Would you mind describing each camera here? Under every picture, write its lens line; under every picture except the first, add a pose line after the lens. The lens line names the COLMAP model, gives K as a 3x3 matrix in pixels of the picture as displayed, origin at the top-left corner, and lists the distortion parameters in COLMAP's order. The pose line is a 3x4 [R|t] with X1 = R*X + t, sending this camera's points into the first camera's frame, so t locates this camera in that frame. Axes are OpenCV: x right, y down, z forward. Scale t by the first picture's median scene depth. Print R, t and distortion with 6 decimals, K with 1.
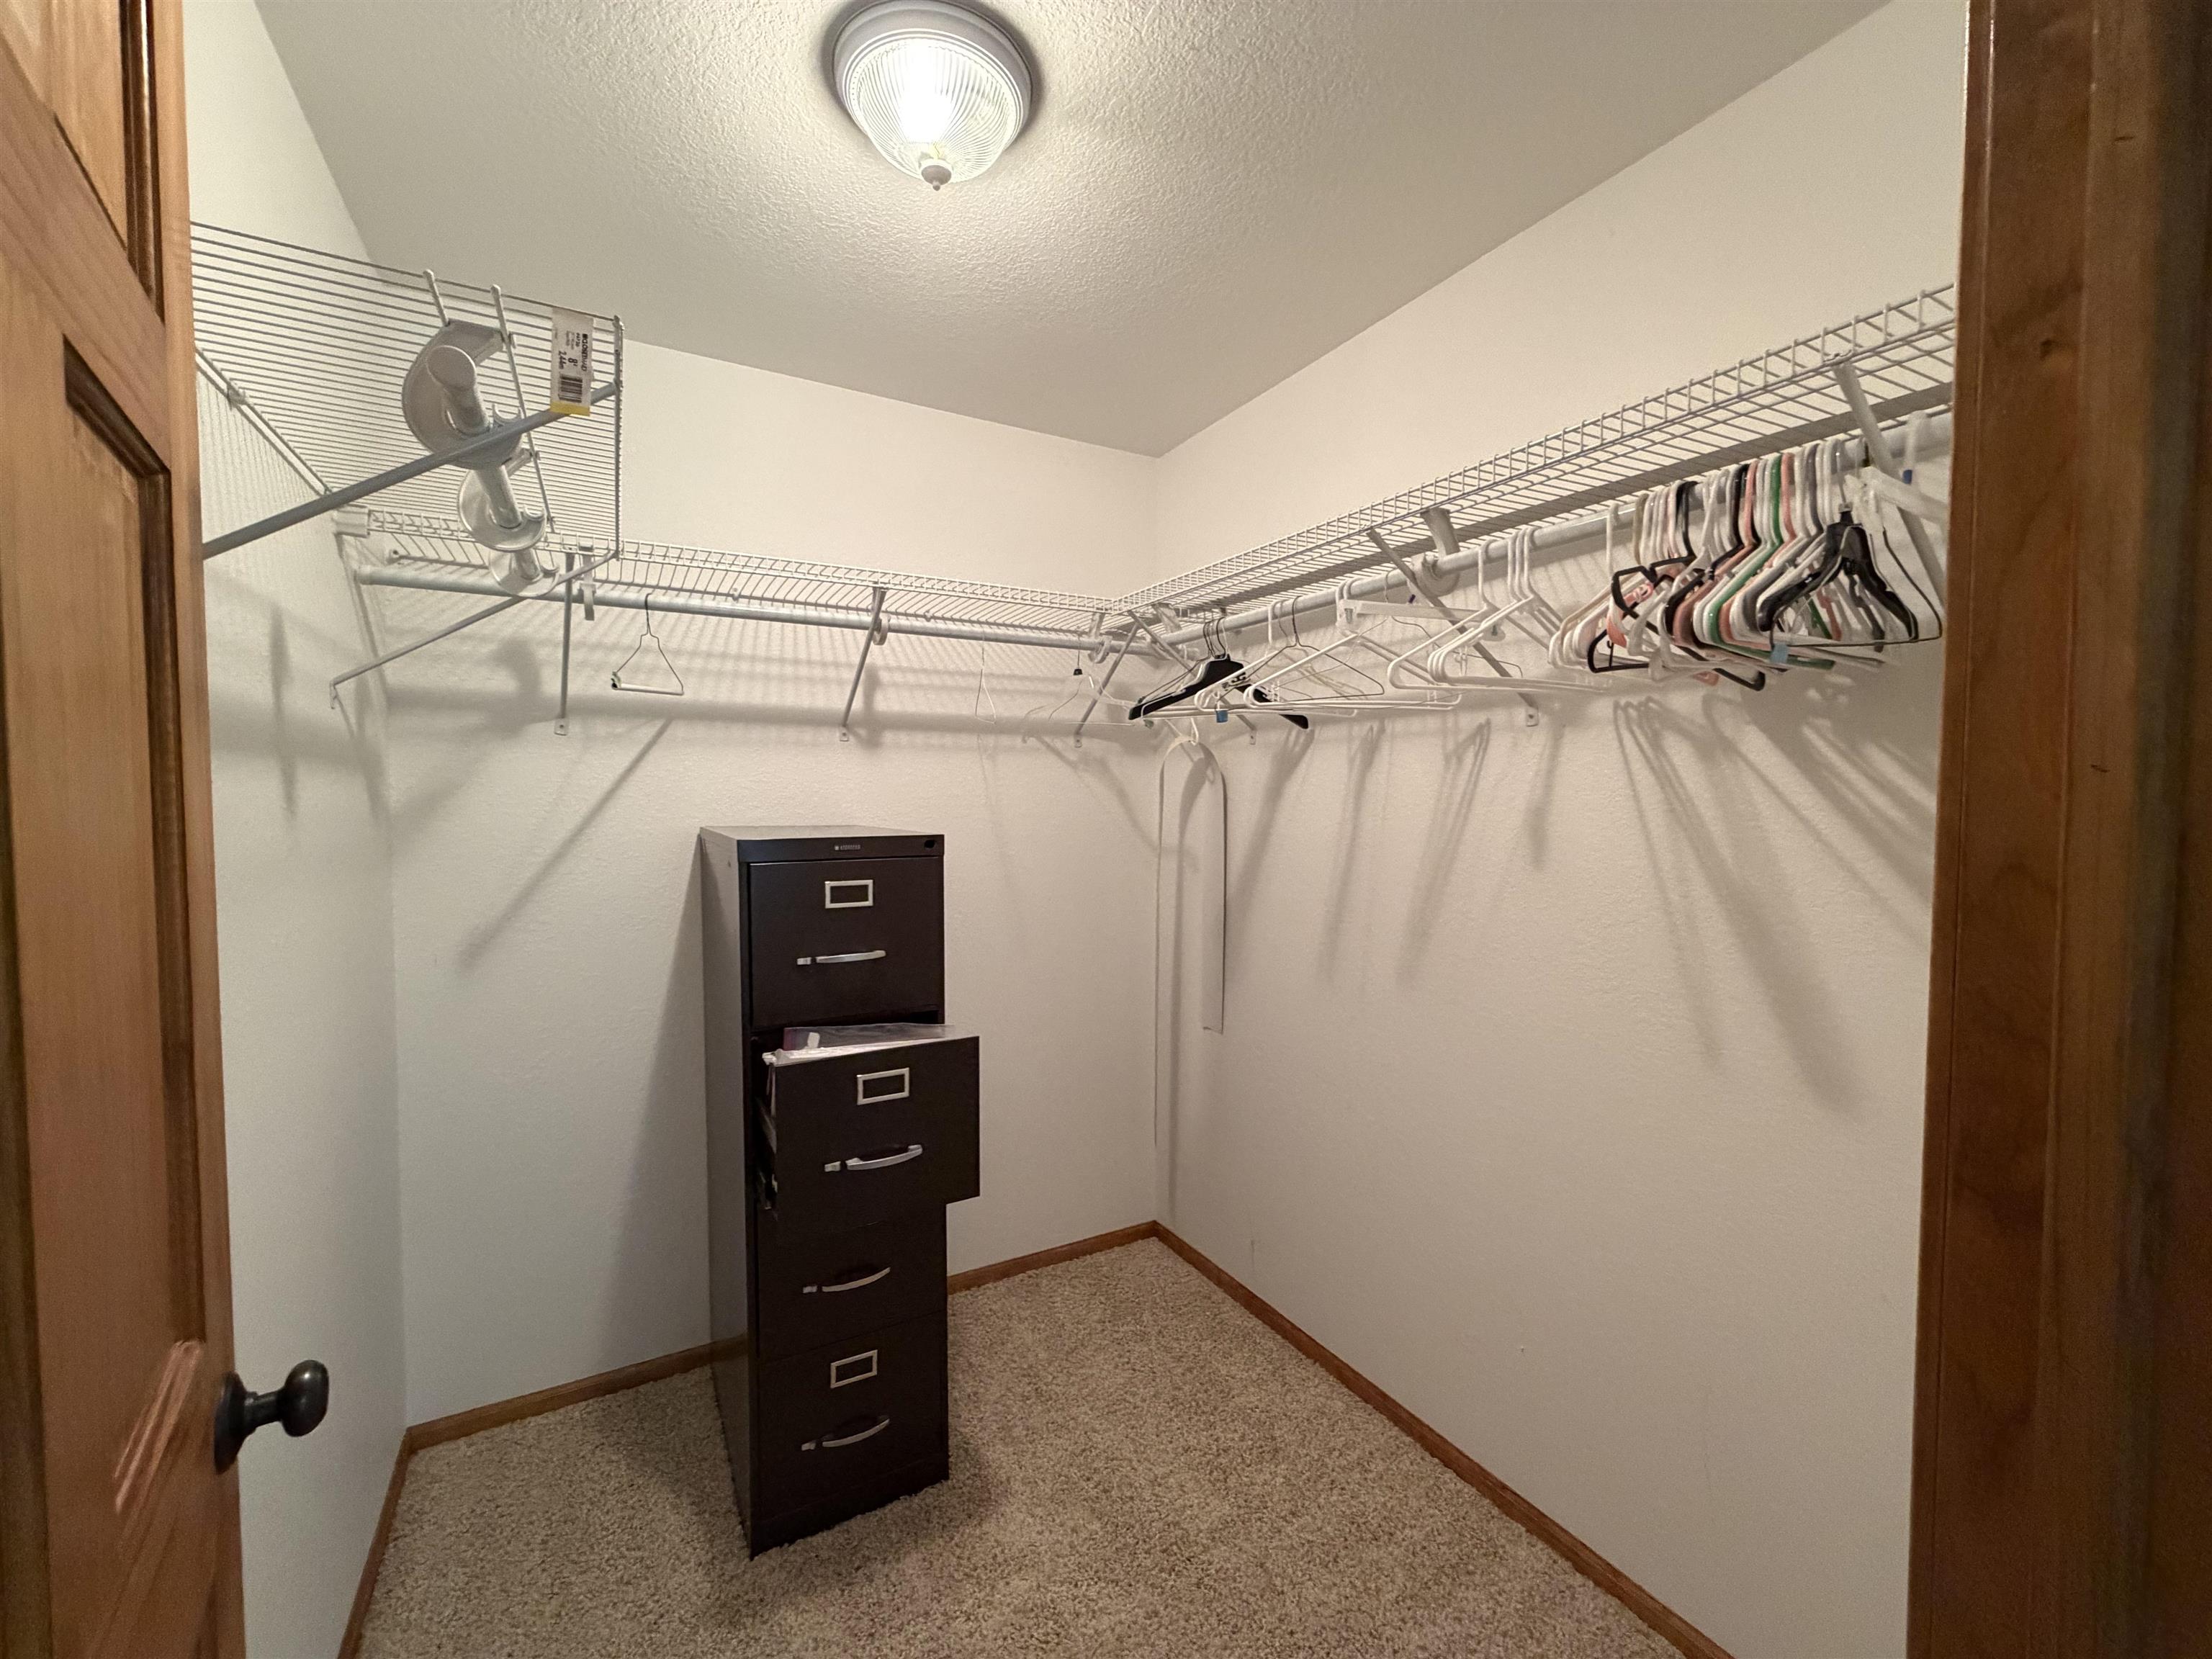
lens RADIAL K [[894.2, 0, 1106.0], [0, 894.2, 829.5], [0, 0, 1]] dist [-0.001721, -0.000783]
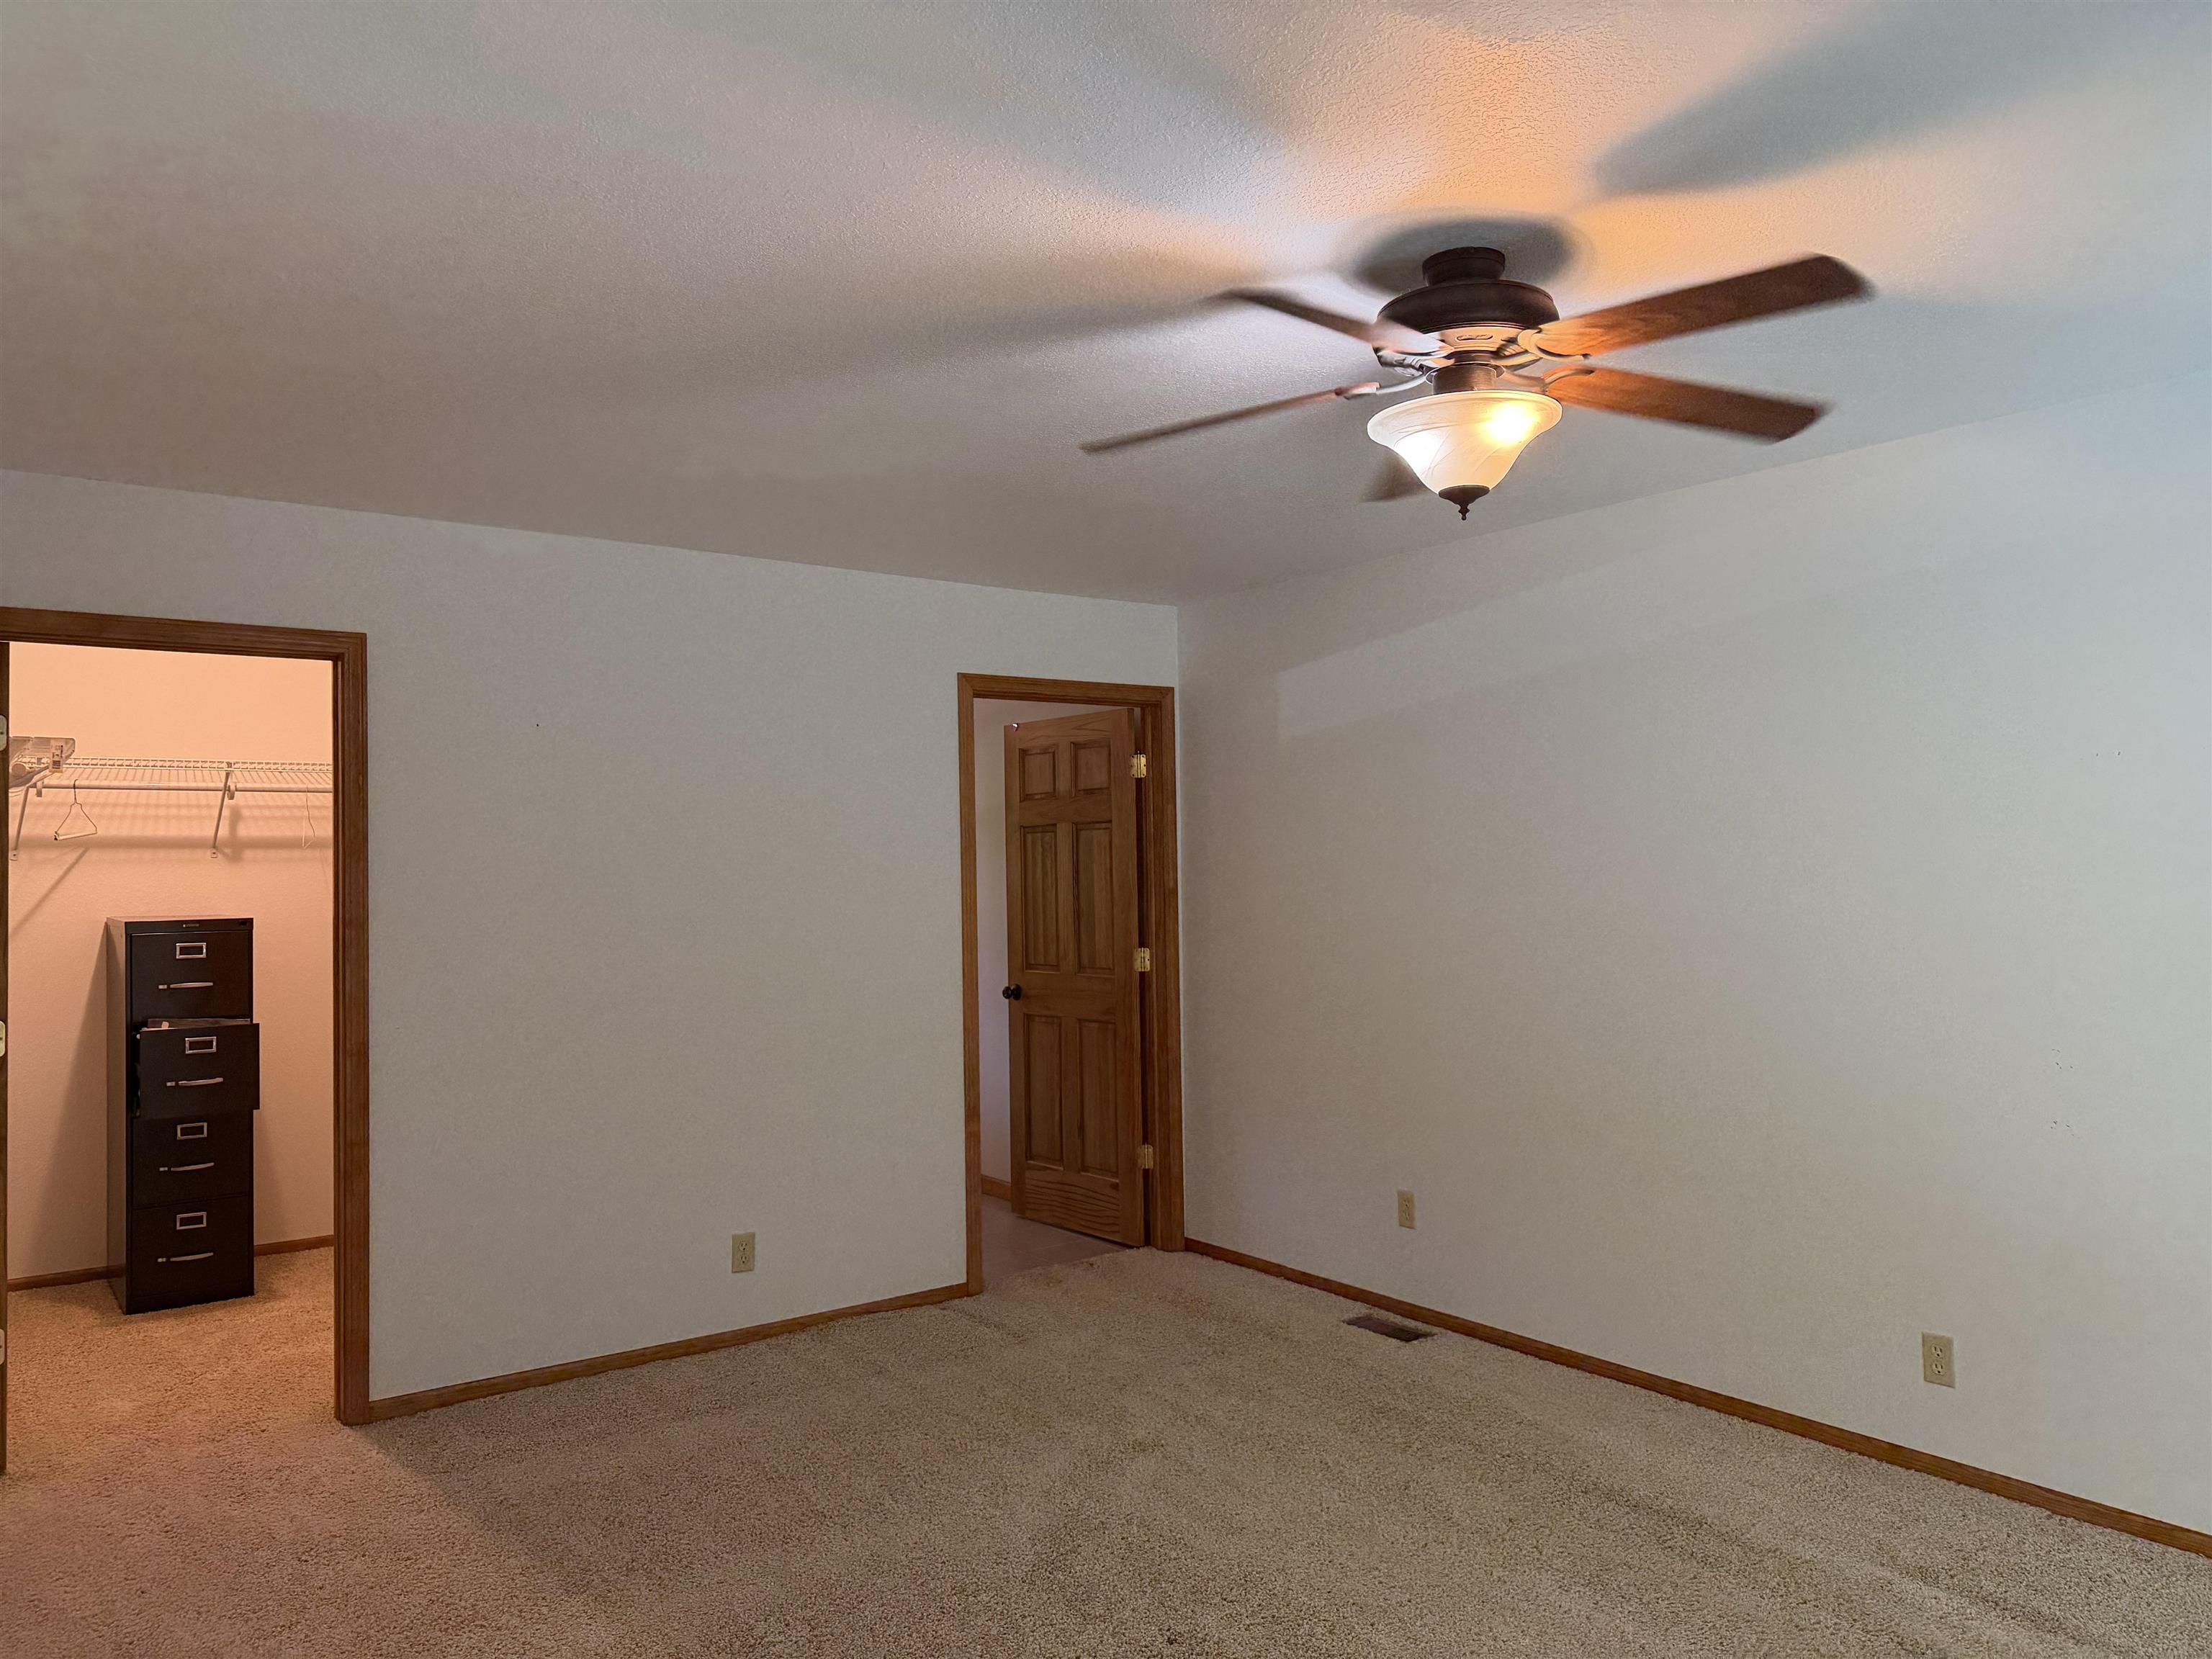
lens RADIAL K [[1576.3, 0, 1106.0], [0, 1576.3, 829.5], [0, 0, 1]] dist [0.056290, -0.071492]
pose [[0.992926, -0.012259, 0.118098, 0.946001], [0.019639, 0.997912, -0.061534, 0.049906], [-0.117097, 0.063418, 0.991094, -1.960476]]
